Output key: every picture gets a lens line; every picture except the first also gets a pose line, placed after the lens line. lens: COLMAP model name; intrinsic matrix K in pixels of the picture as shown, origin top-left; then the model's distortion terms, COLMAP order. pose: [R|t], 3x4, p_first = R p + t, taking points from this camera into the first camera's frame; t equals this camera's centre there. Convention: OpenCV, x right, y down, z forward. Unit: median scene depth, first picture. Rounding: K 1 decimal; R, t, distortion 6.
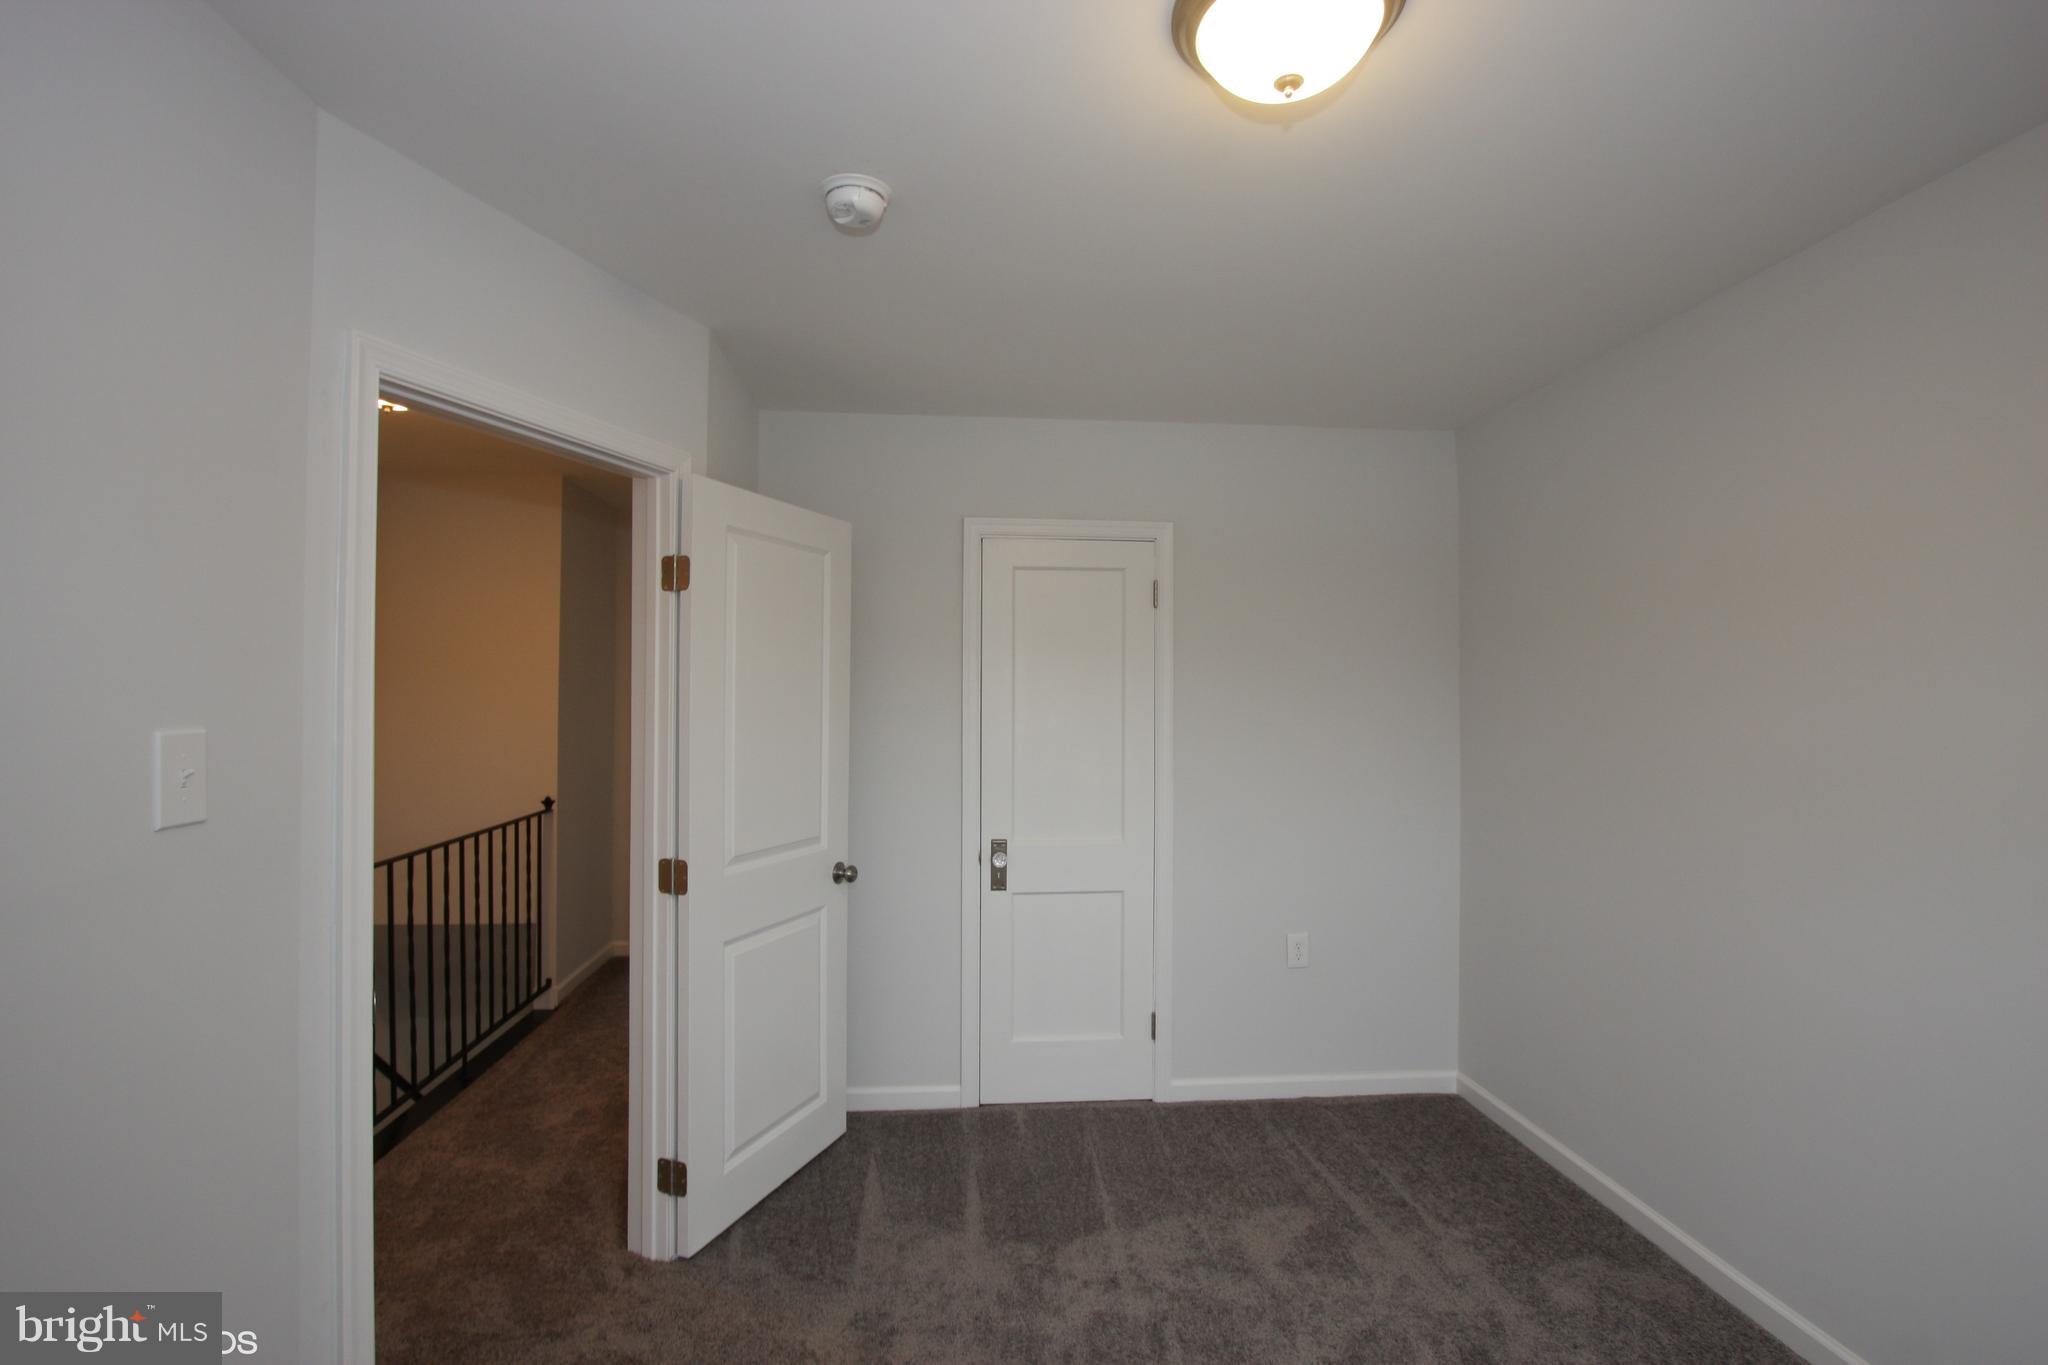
lens RADIAL K [[946.8, 0, 1009.4], [0, 946.8, 686.0], [0, 0, 1]] dist [-0.023116, 0.004638]
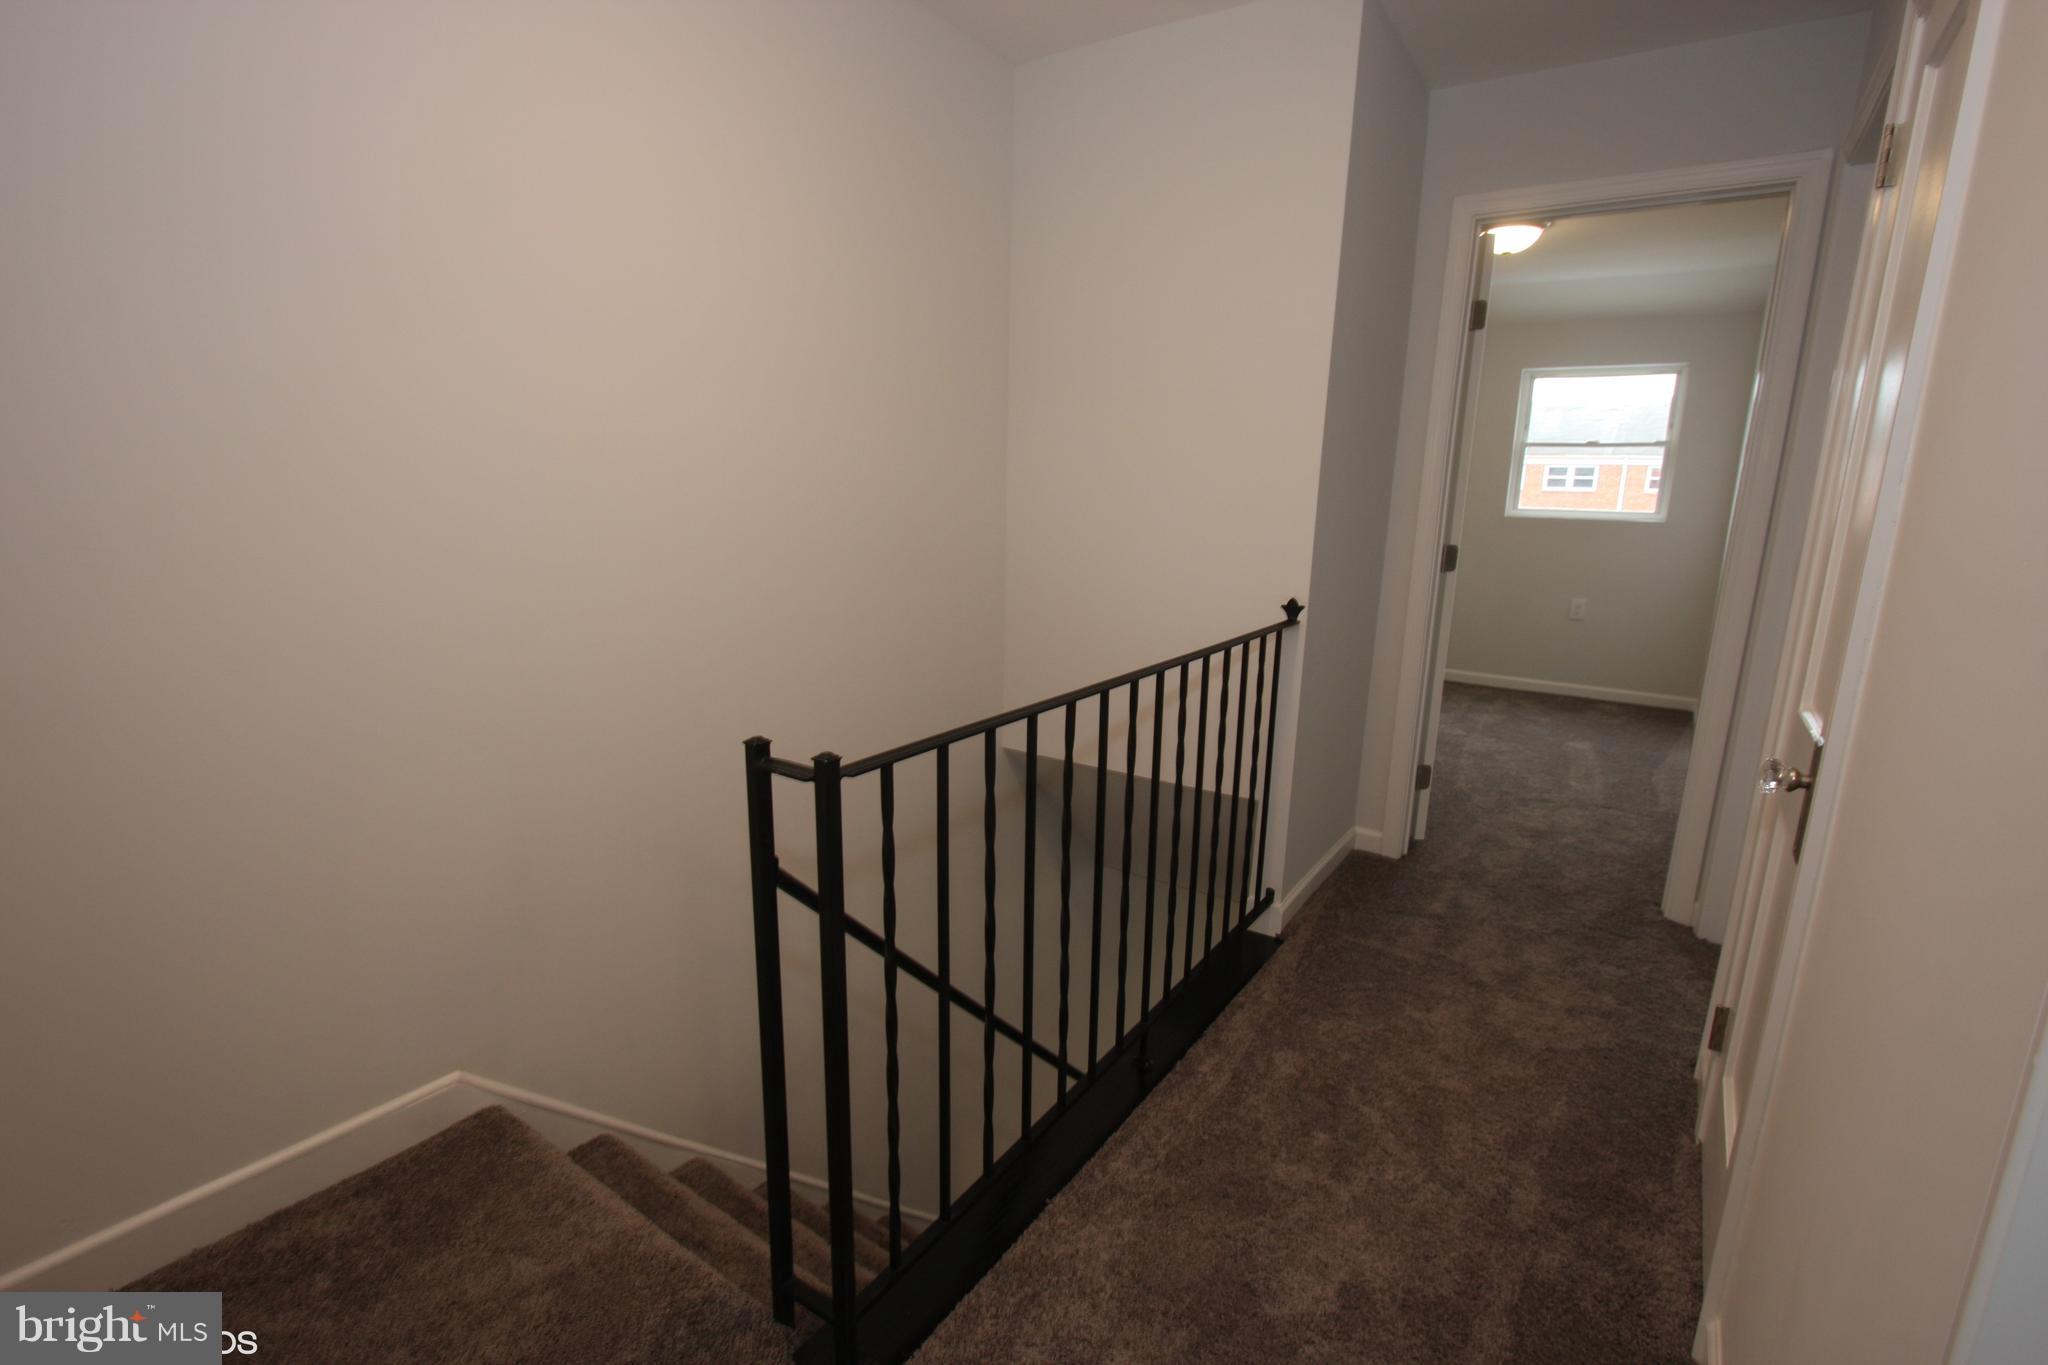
lens RADIAL K [[946.8, 0, 1009.4], [0, 946.8, 686.0], [0, 0, 1]] dist [-0.023116, 0.004638]
pose [[0.770310, 0.147674, -0.620335, -0.261593], [-0.010889, 0.975719, 0.218754, 0.044783], [0.637577, -0.161754, 0.753214, 0.448890]]
